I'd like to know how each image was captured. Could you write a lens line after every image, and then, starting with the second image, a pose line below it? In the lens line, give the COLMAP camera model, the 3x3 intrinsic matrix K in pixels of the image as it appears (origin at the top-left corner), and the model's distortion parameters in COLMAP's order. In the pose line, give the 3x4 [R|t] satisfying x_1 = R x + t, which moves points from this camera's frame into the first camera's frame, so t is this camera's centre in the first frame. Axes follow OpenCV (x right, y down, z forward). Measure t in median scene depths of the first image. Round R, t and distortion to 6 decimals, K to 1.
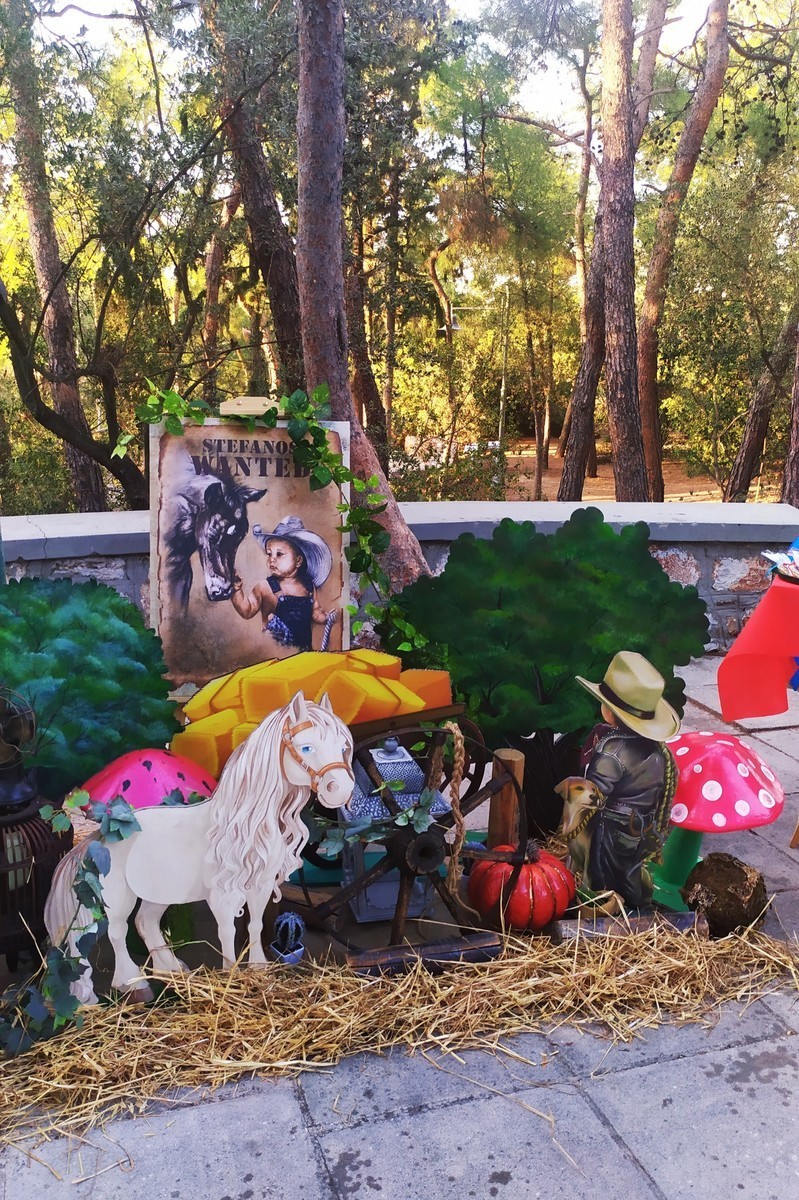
lens RADIAL K [[998.5, 0, 381.2], [0, 998.5, 609.4], [0, 0, 1]] dist [0.004414, 0.001359]
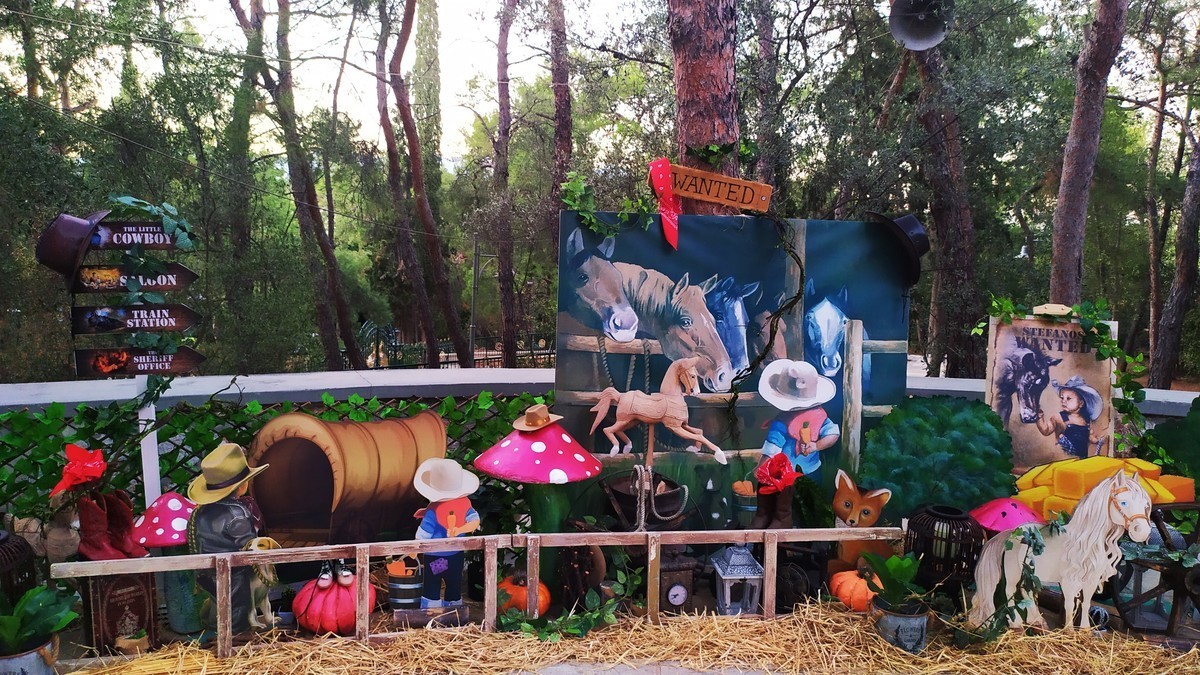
lens RADIAL K [[874.3, 0, 600.6], [0, 874.3, 337.9], [0, 0, 1]] dist [-0.005426, -0.003200]
pose [[0.942070, 0.057443, -0.330462, -0.361721], [-0.114013, 0.981403, -0.154430, 0.158024], [0.315445, 0.183161, 0.931100, -0.603498]]
